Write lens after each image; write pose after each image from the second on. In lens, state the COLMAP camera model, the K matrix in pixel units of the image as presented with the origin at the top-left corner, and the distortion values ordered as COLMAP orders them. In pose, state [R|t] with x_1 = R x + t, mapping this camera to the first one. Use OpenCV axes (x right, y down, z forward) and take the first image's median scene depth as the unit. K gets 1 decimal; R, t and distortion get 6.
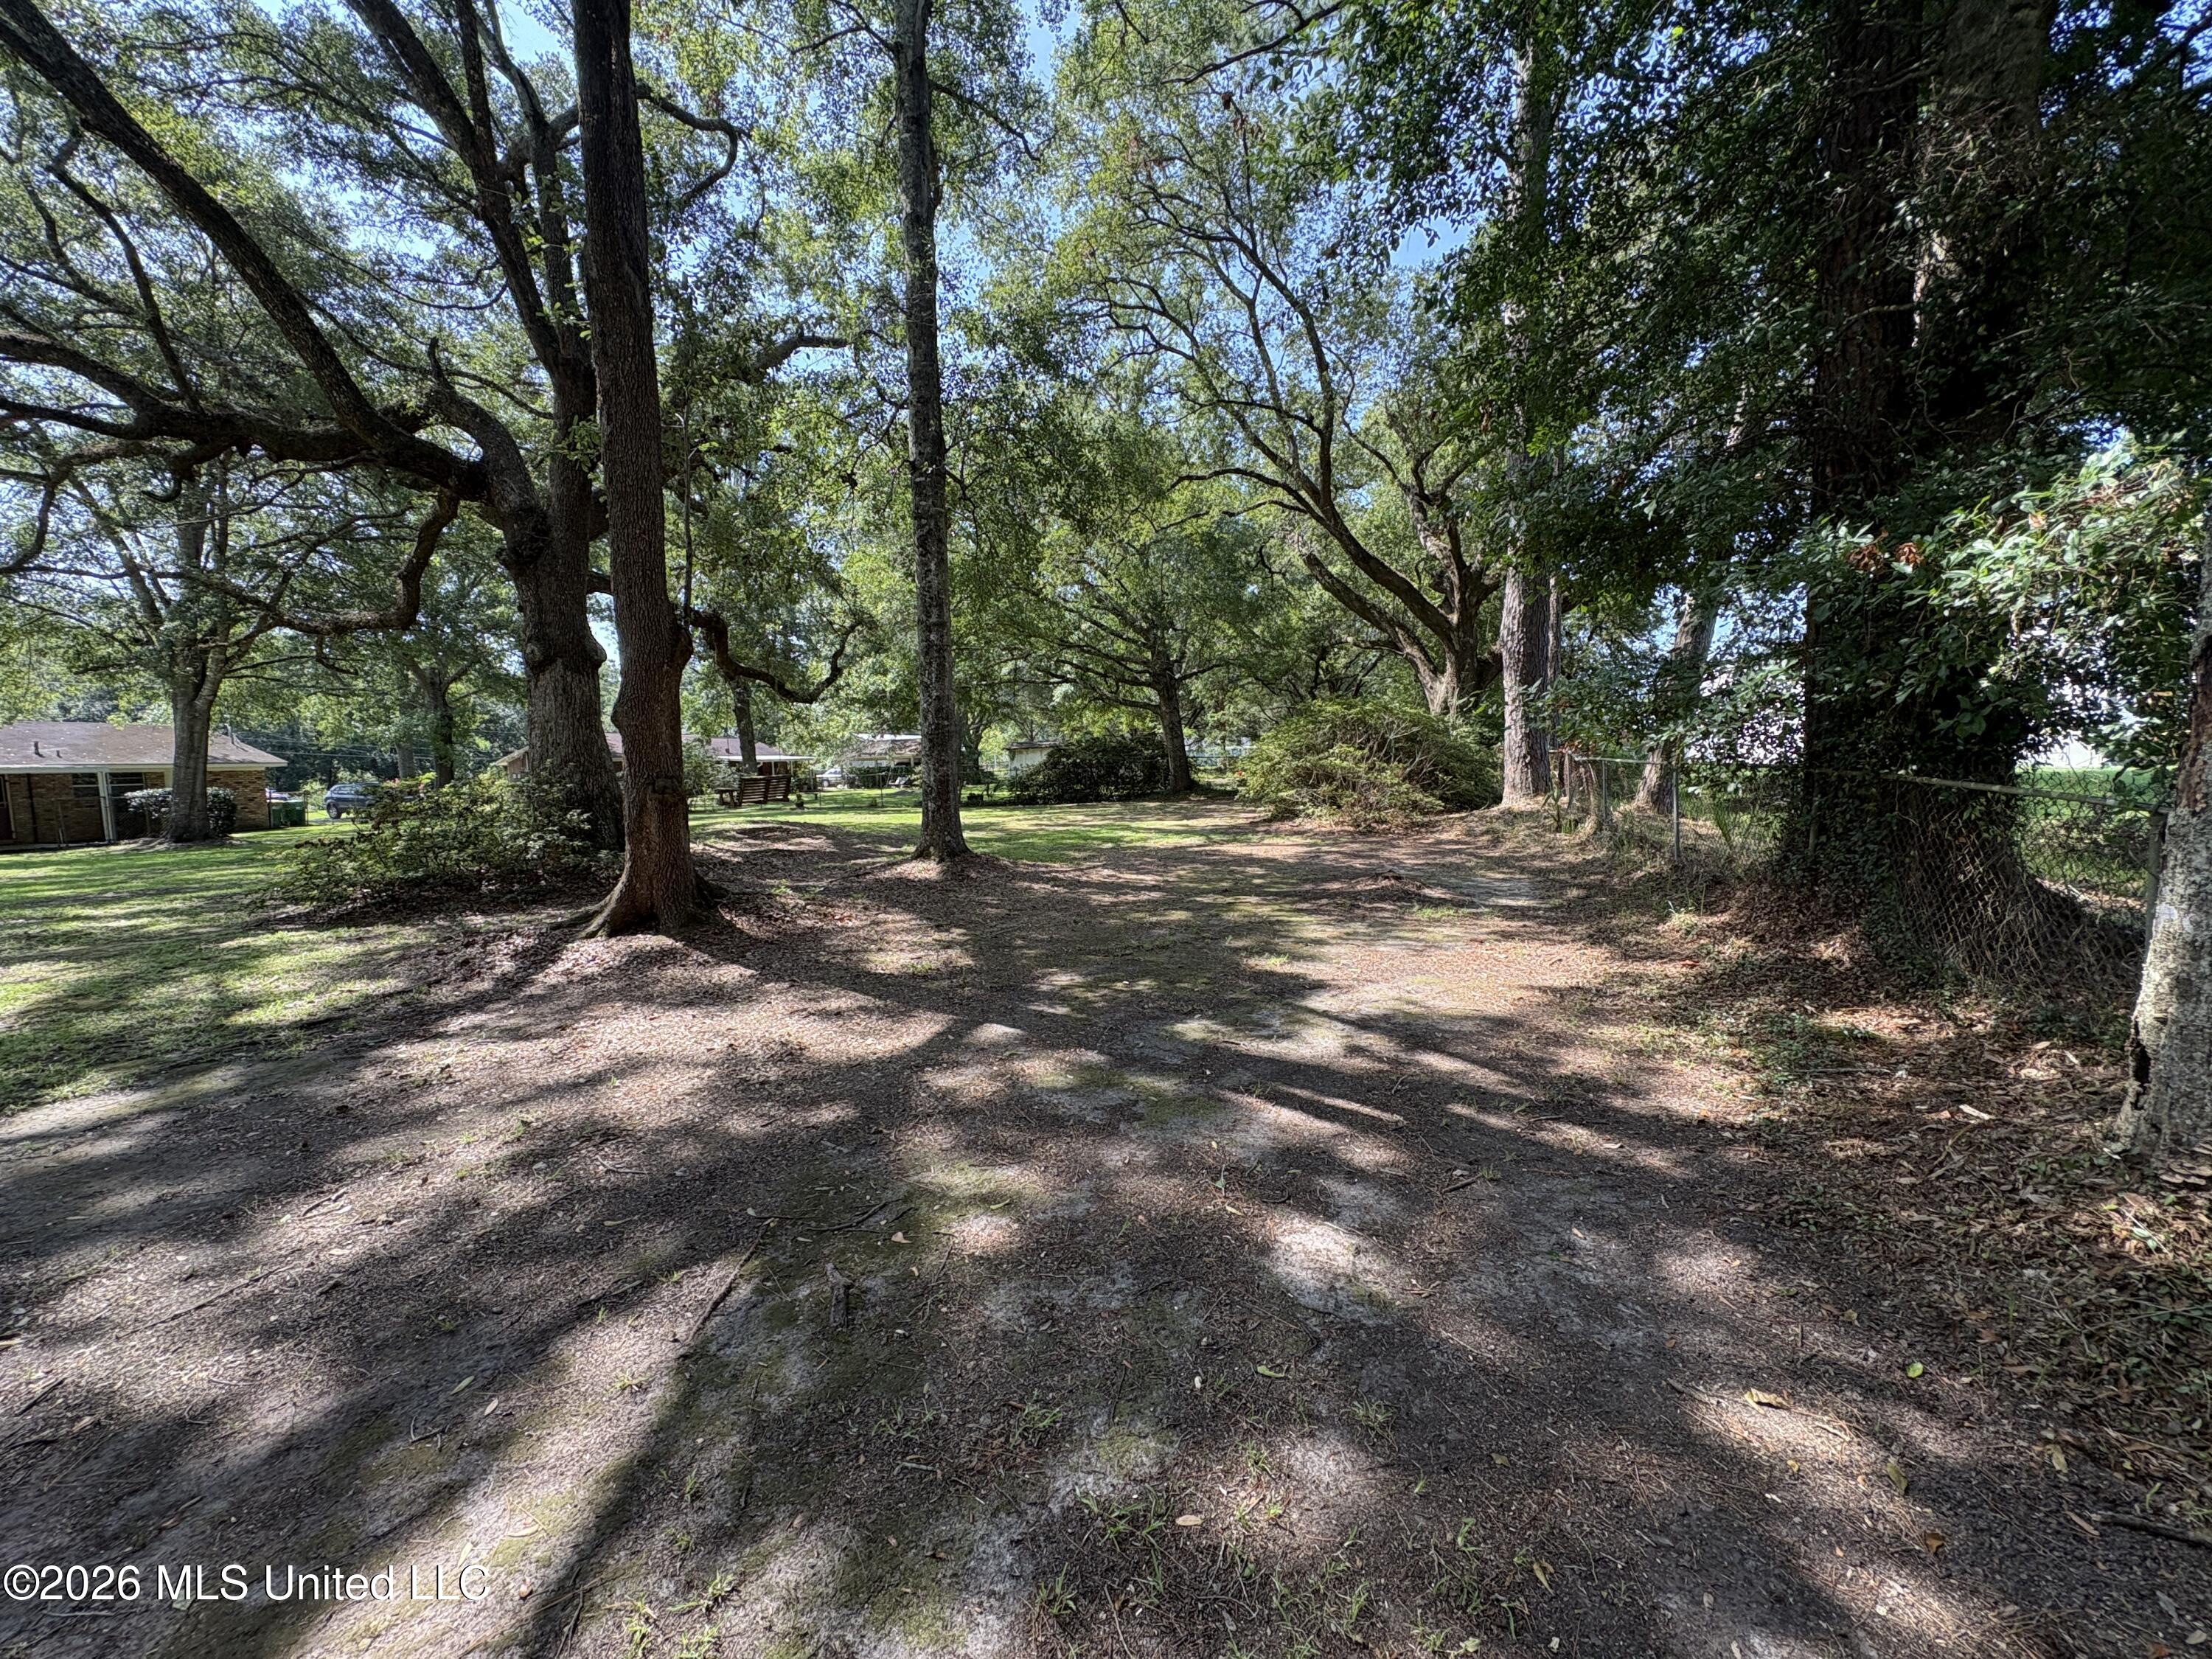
lens RADIAL K [[876.1, 0, 1106.0], [0, 876.1, 829.5], [0, 0, 1]] dist [-0.000621, 0.000438]
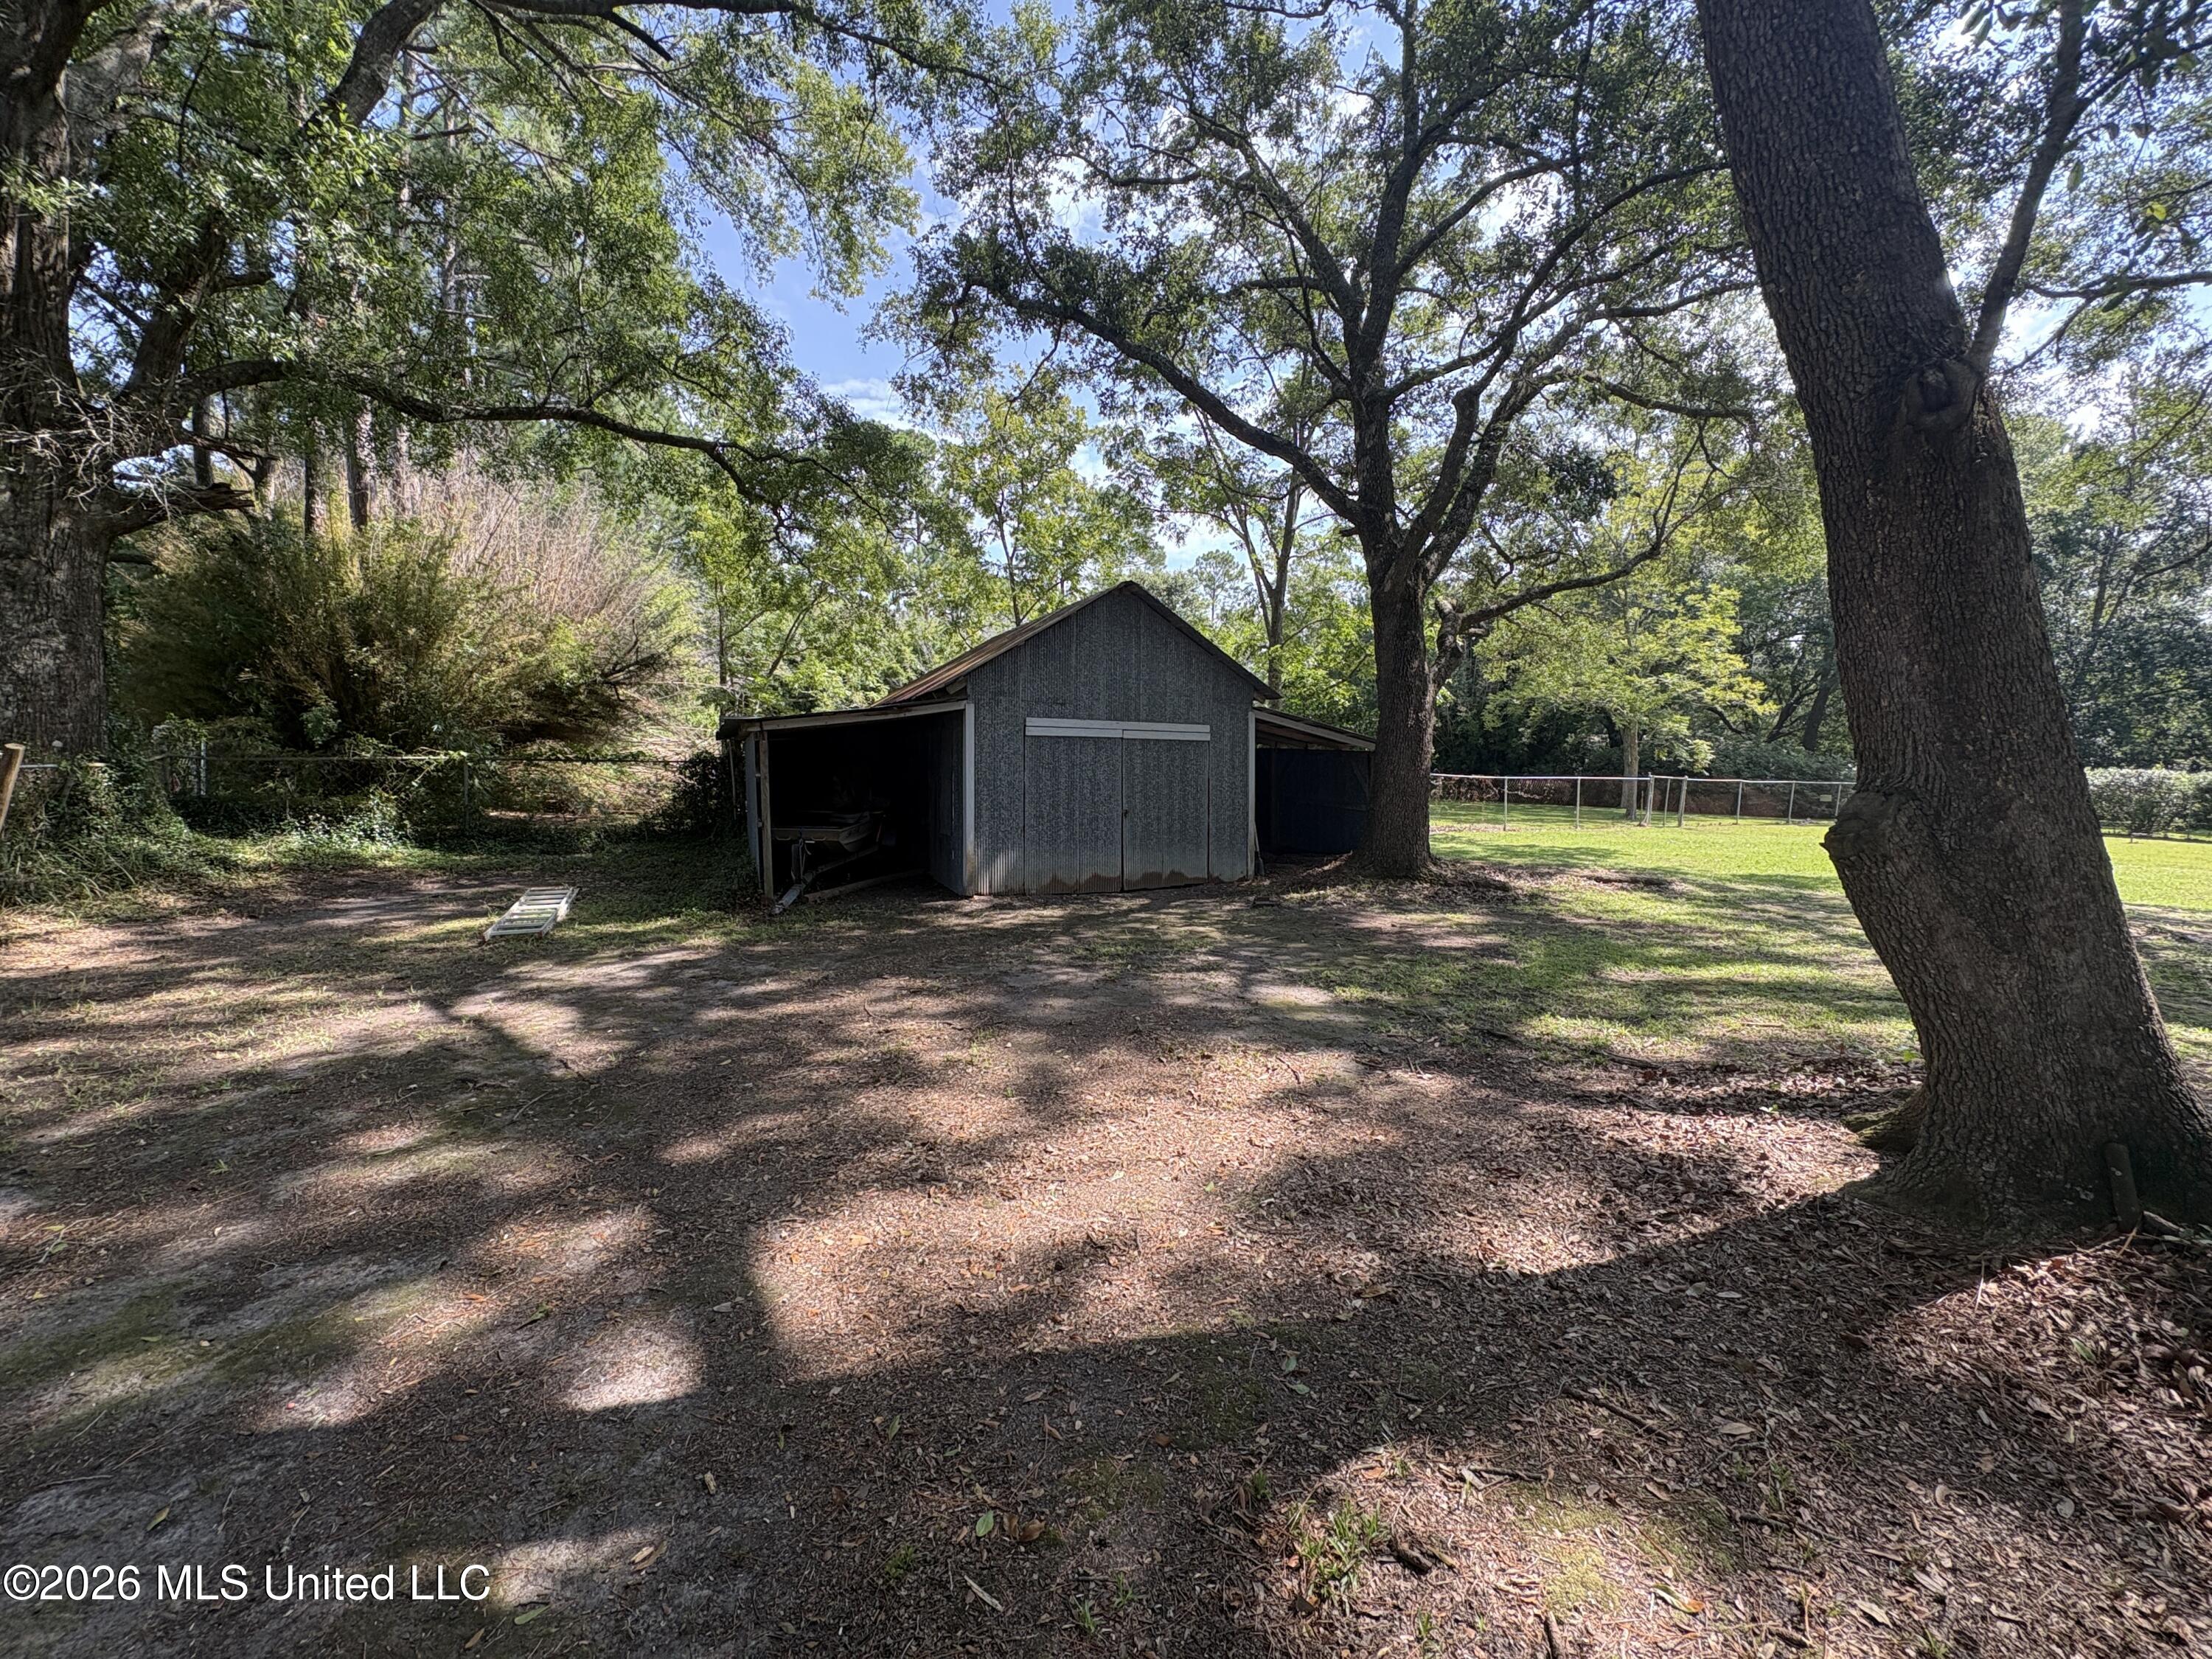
lens RADIAL K [[902.2, 0, 1106.0], [0, 902.2, 829.5], [0, 0, 1]] dist [-0.000491, -0.000001]
pose [[-0.693893, 0.070989, -0.716570, 0.005782], [-0.058118, 0.986361, 0.153995, -0.046417], [0.717729, 0.148502, -0.680303, 0.587323]]
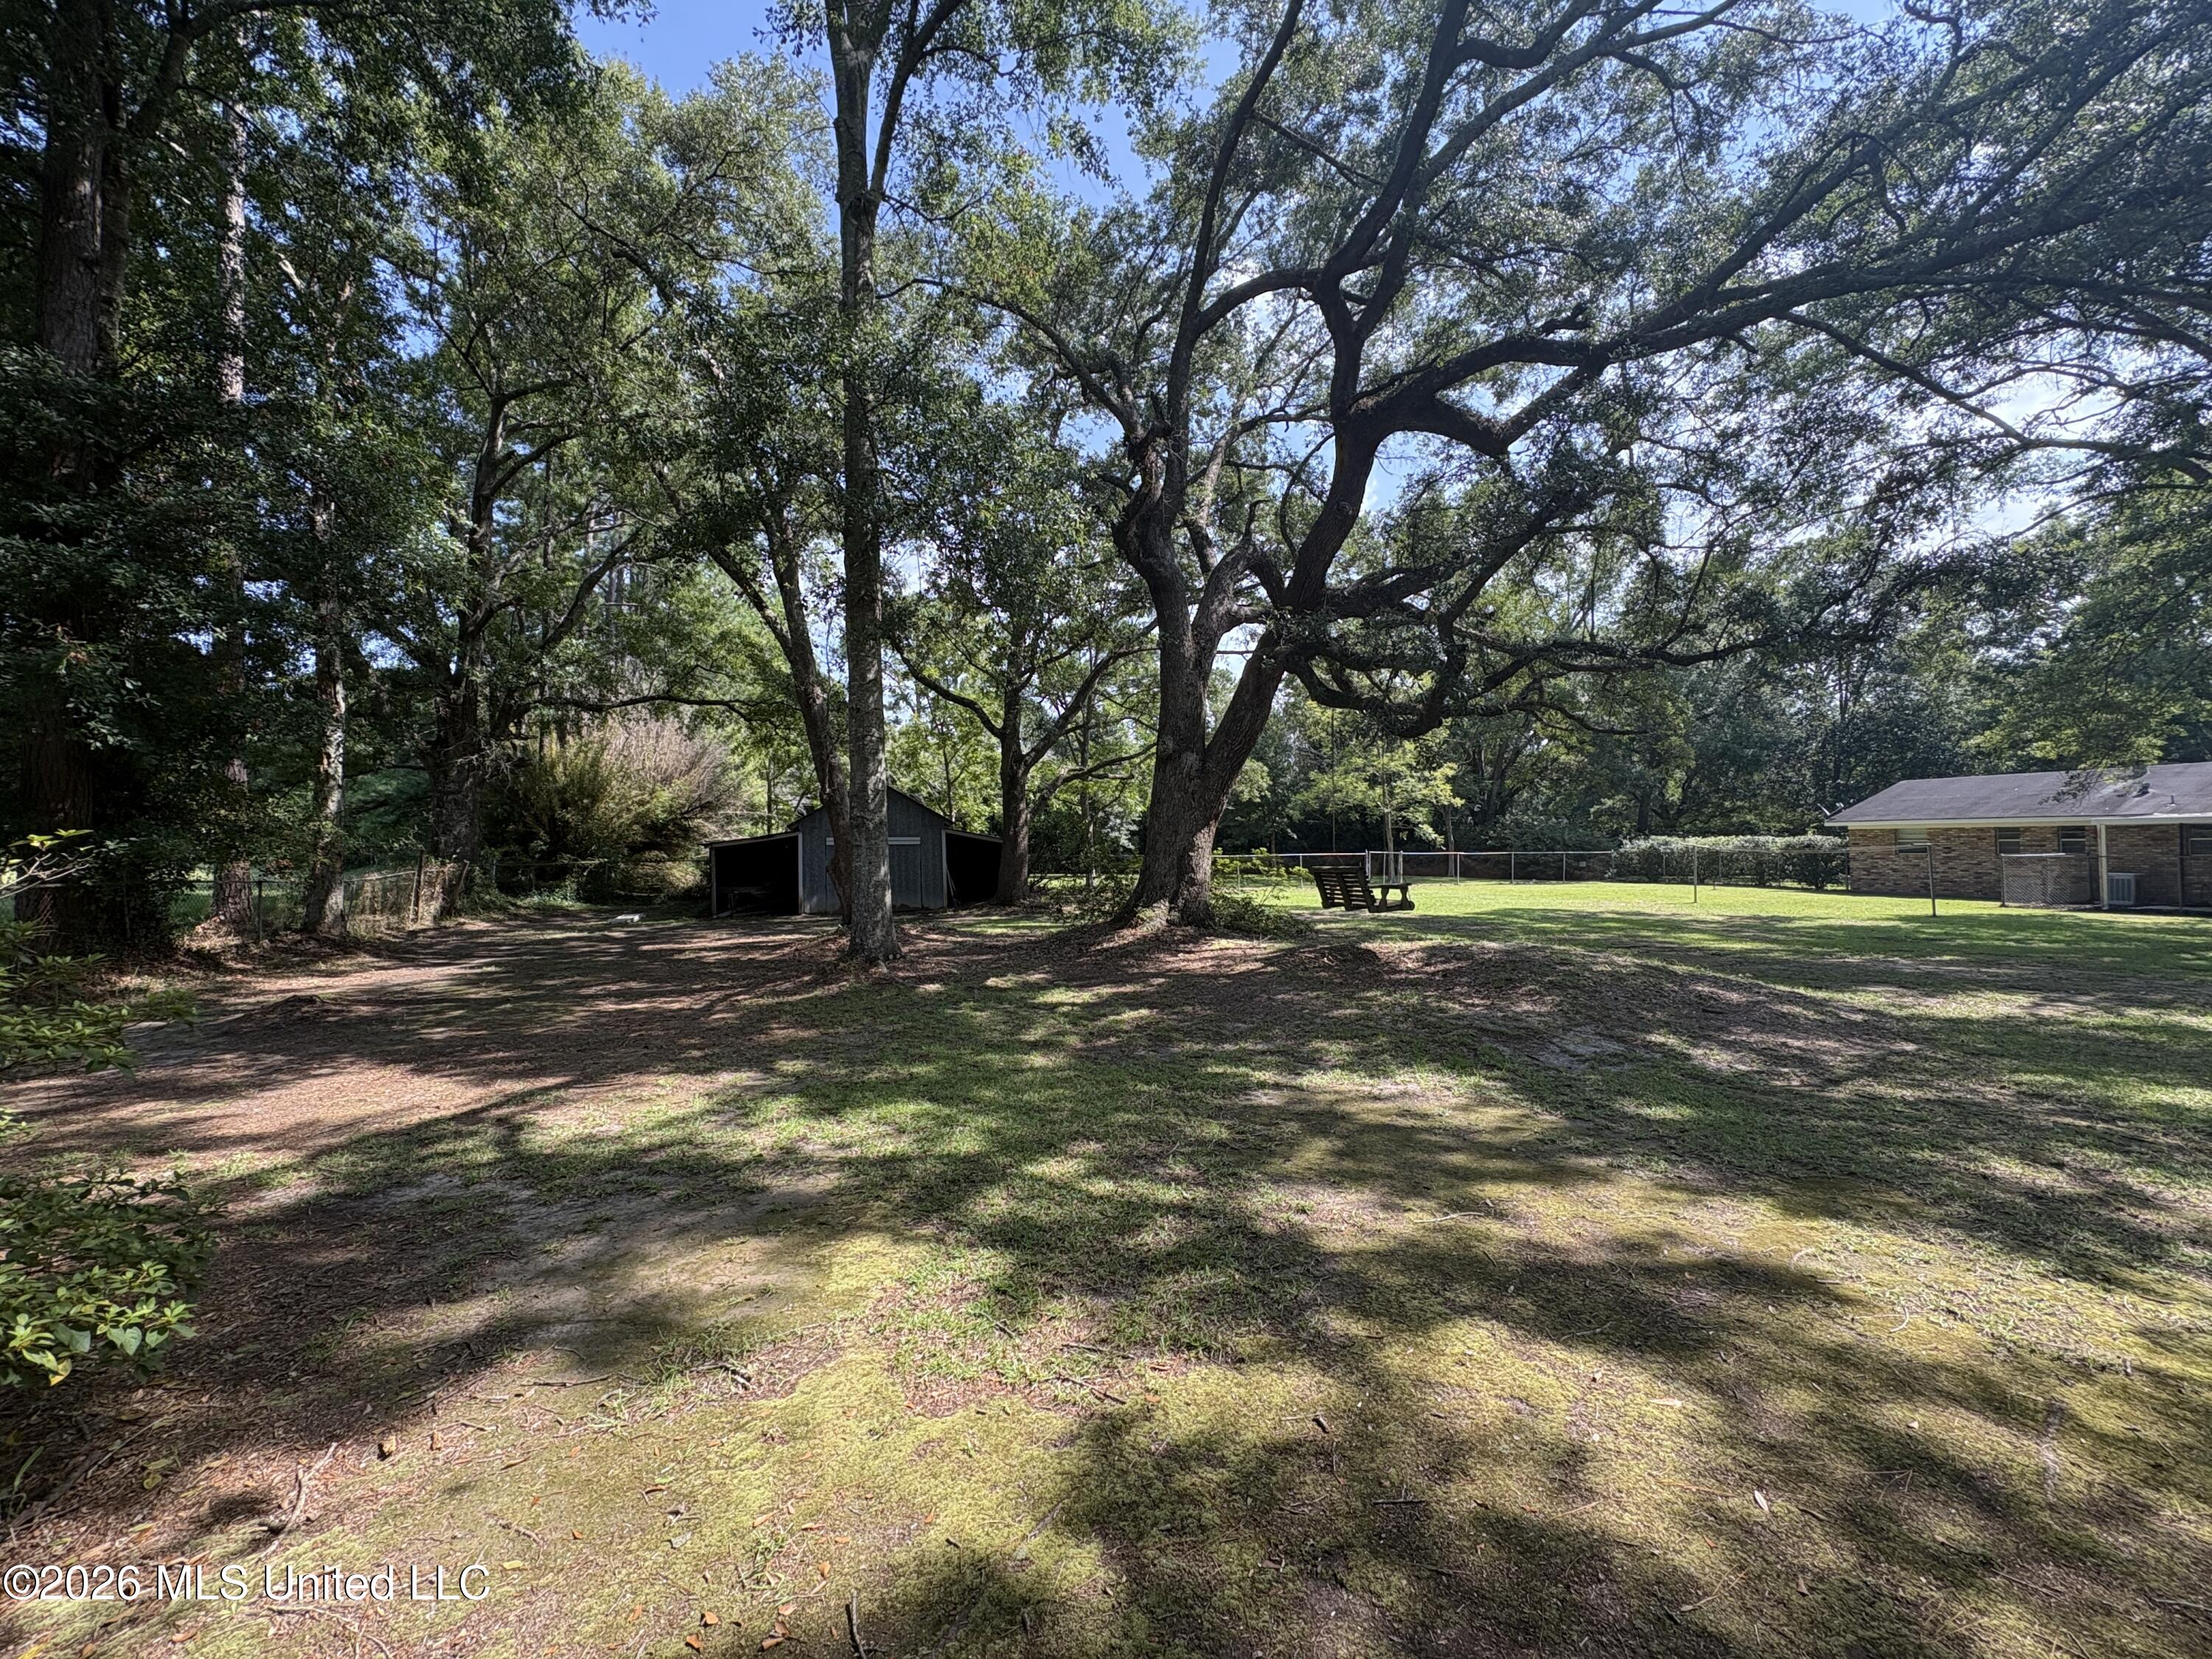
lens RADIAL K [[902.2, 0, 1106.0], [0, 902.2, 829.5], [0, 0, 1]] dist [-0.000491, -0.000001]
pose [[-0.777524, 0.022741, -0.628442, 0.191131], [-0.019658, 0.997979, 0.060434, -0.154269], [0.628546, 0.059343, -0.775505, 1.740435]]
